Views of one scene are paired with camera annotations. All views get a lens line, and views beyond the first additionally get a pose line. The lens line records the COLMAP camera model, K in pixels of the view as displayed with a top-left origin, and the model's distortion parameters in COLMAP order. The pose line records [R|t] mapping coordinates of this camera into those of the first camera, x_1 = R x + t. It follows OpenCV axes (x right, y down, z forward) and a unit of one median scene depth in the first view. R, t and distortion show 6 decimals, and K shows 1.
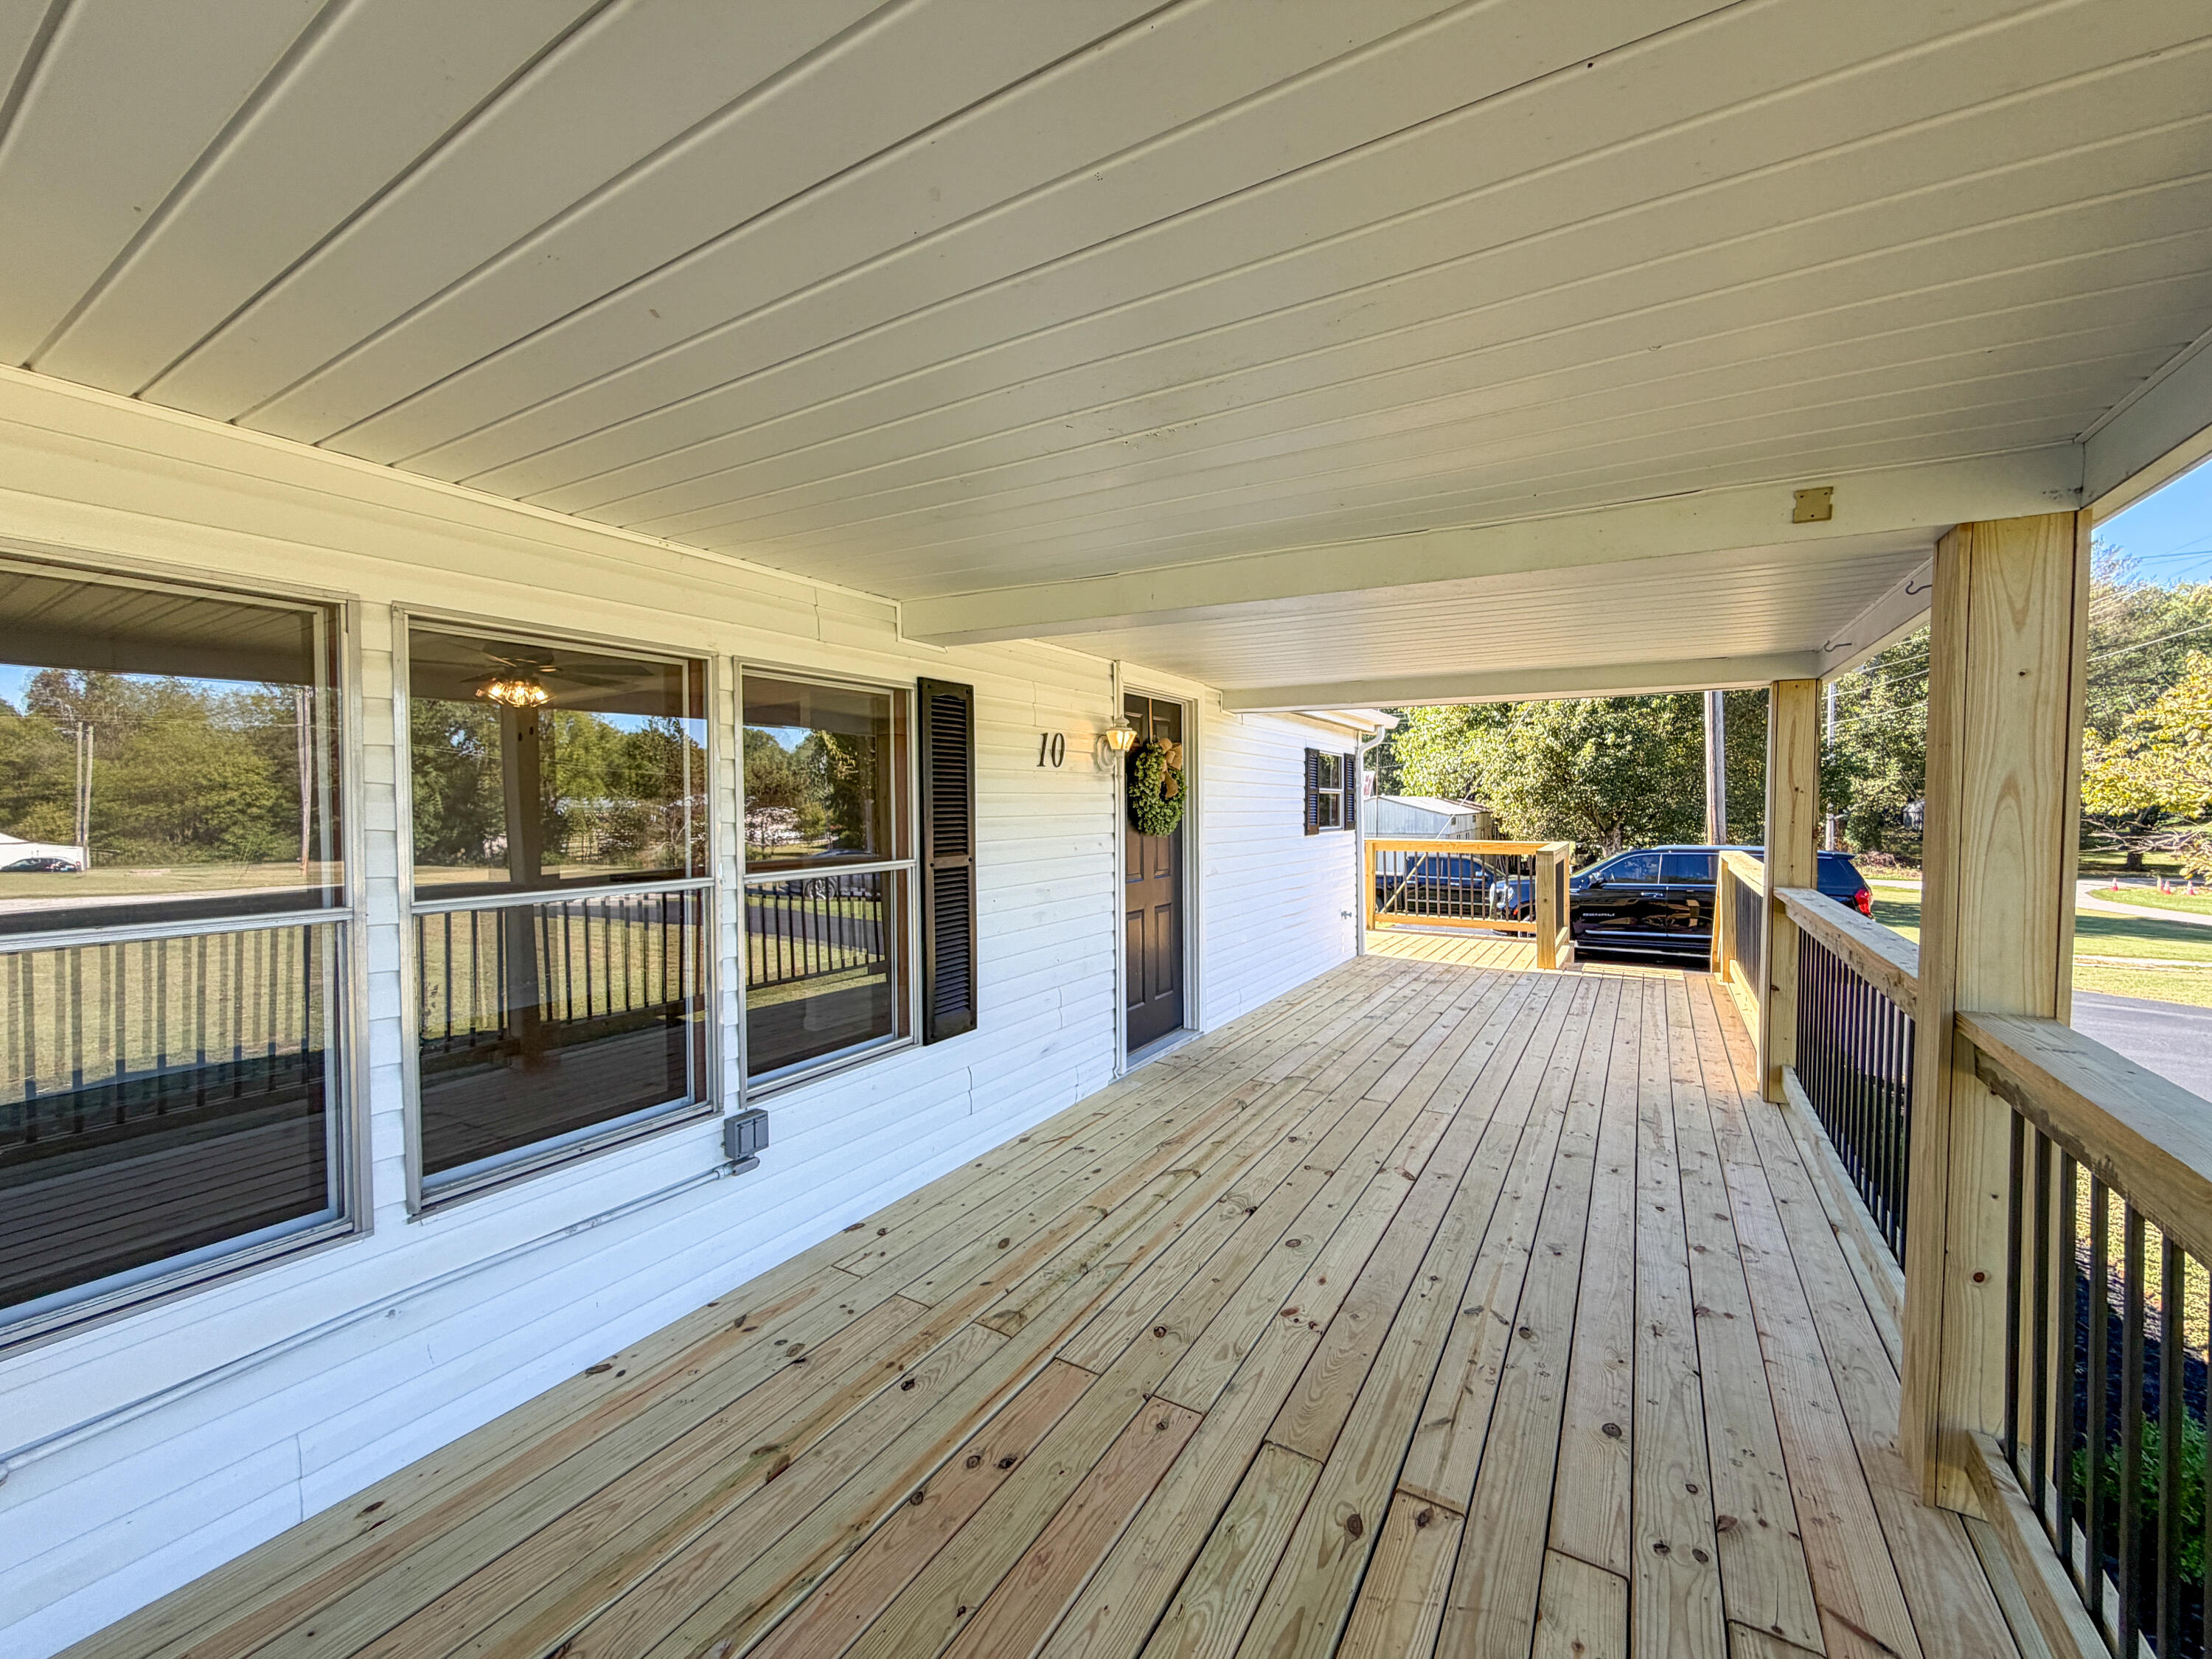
lens RADIAL K [[892.0, 0, 1087.8], [0, 892.0, 816.1], [0, 0, 1]] dist [-0.000068, 0.000248]
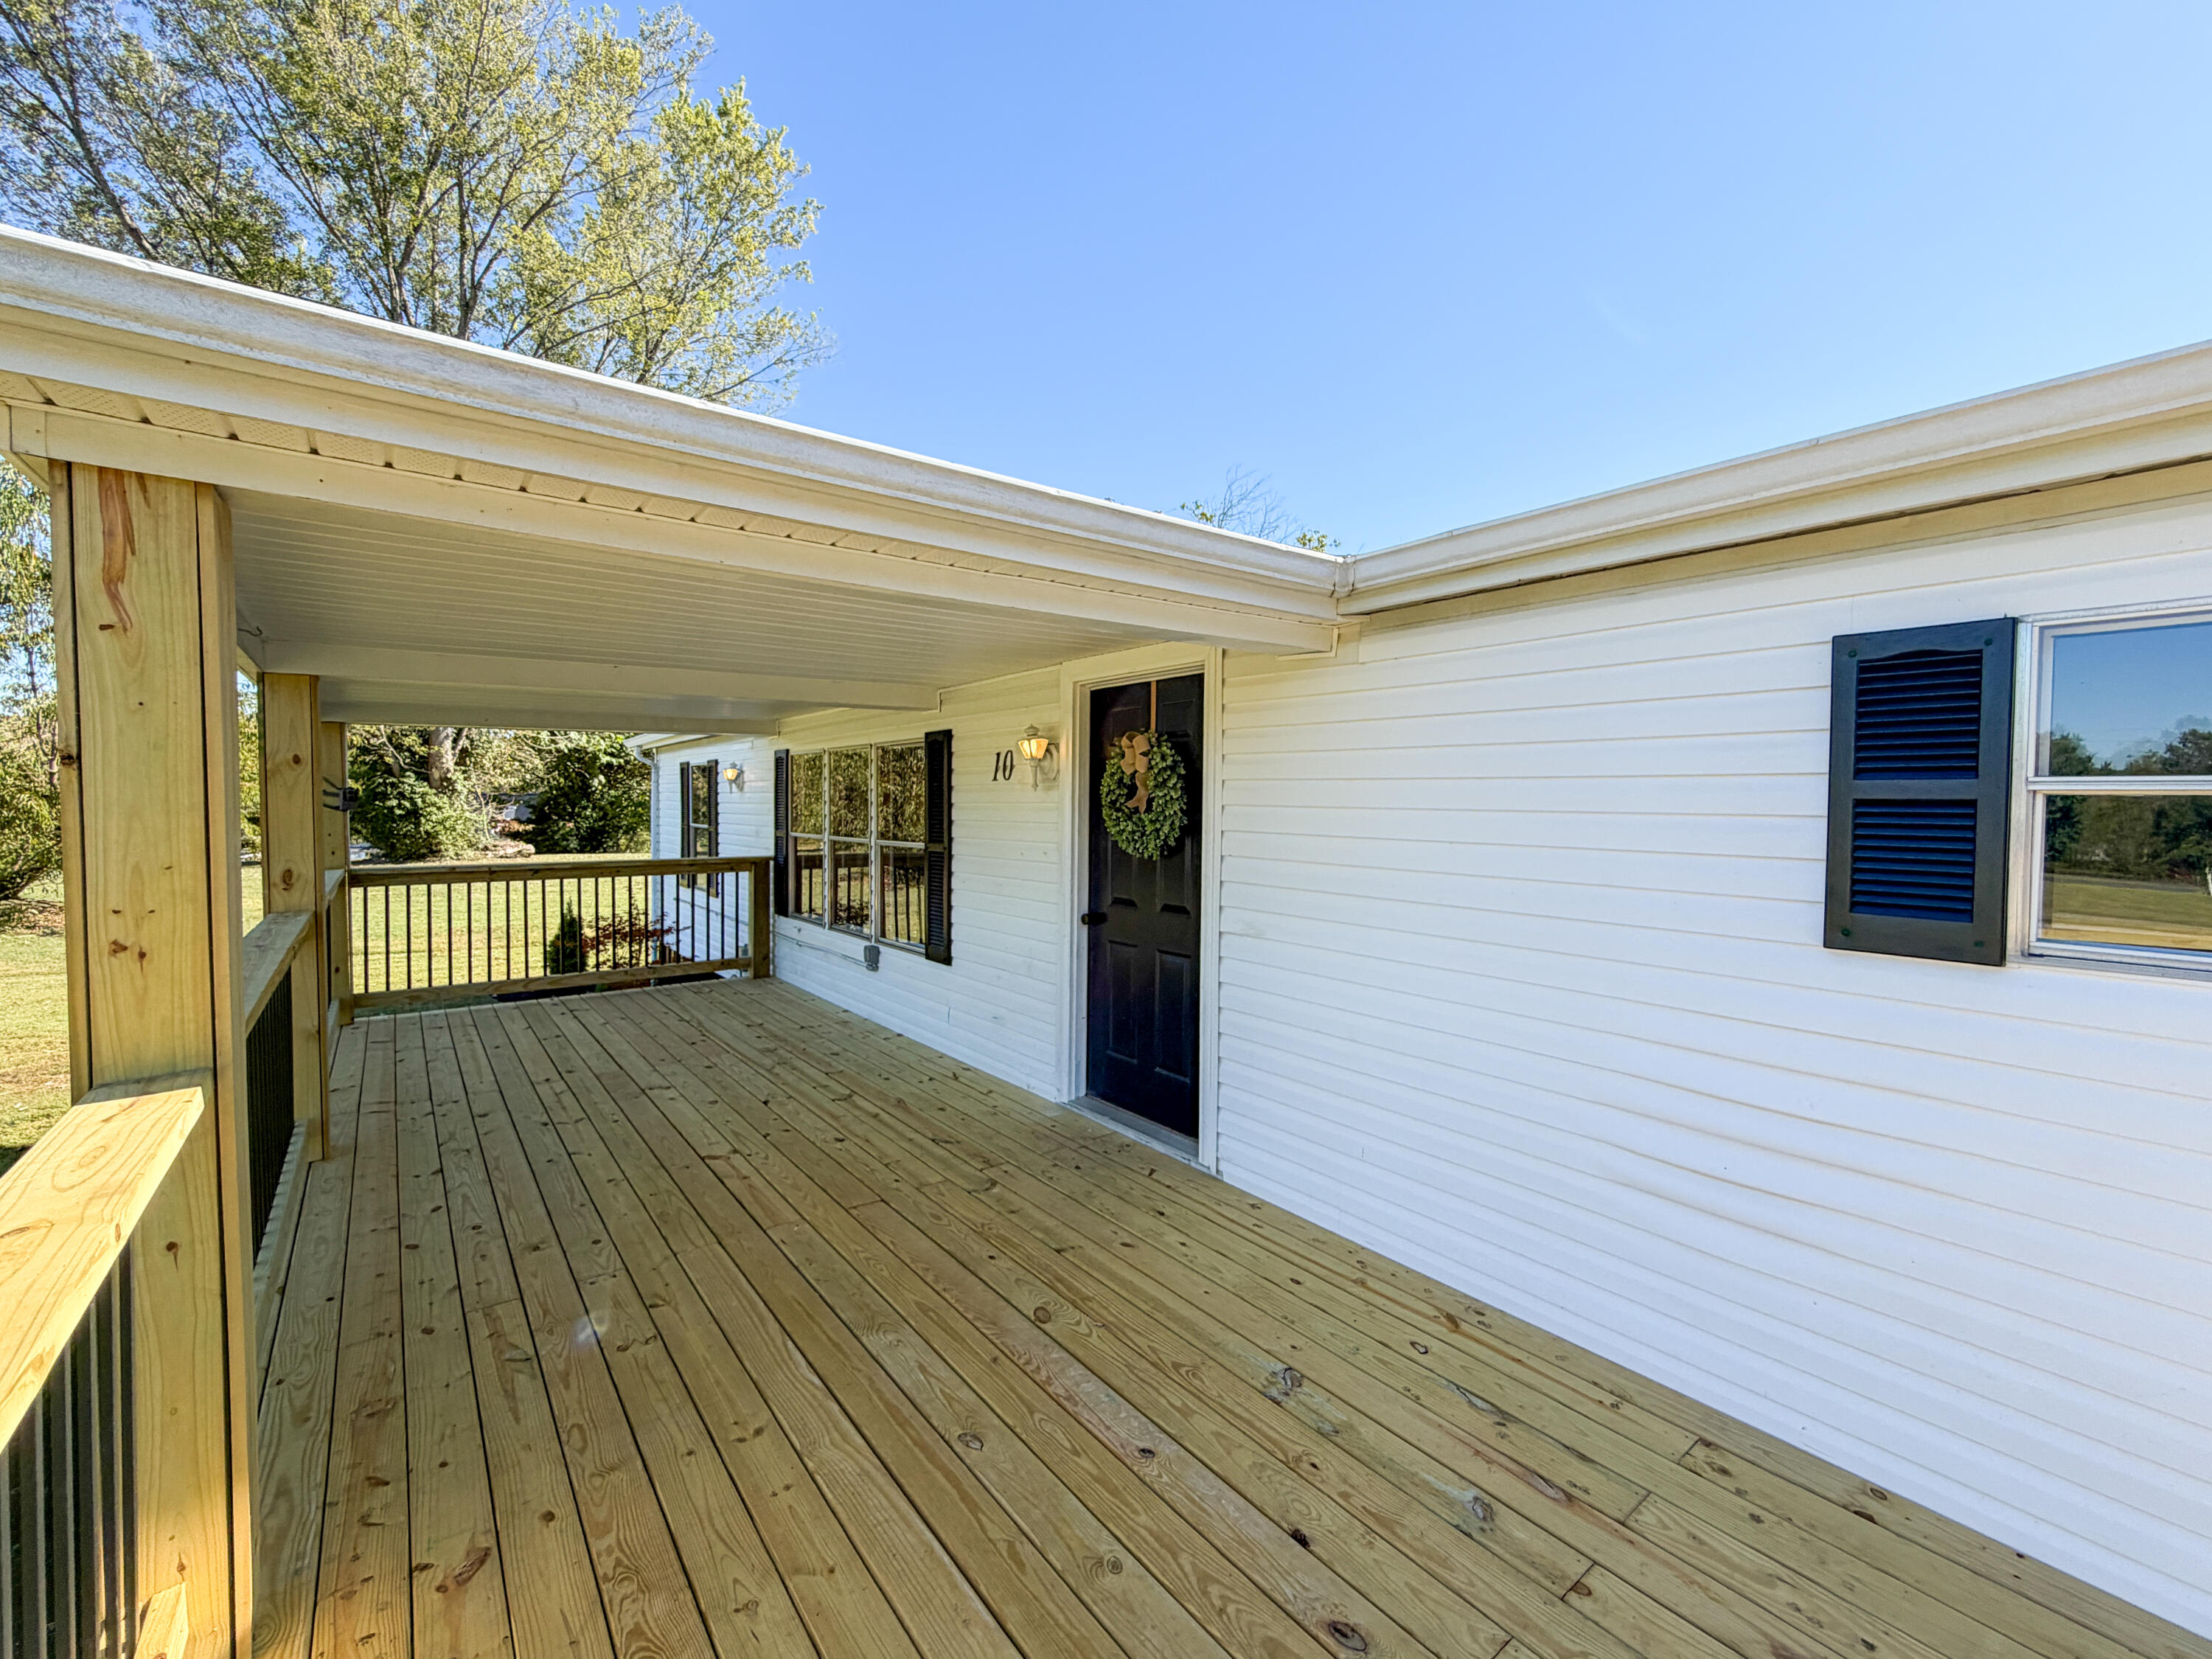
lens RADIAL K [[892.0, 0, 1088.9], [0, 892.0, 824.3], [0, 0, 1]] dist [-0.000068, 0.000248]
pose [[-0.342072, 0.023530, -0.939379, 1.171676], [-0.020066, 0.999276, 0.032337, -0.043540], [0.939459, 0.029911, -0.341352, 1.730515]]
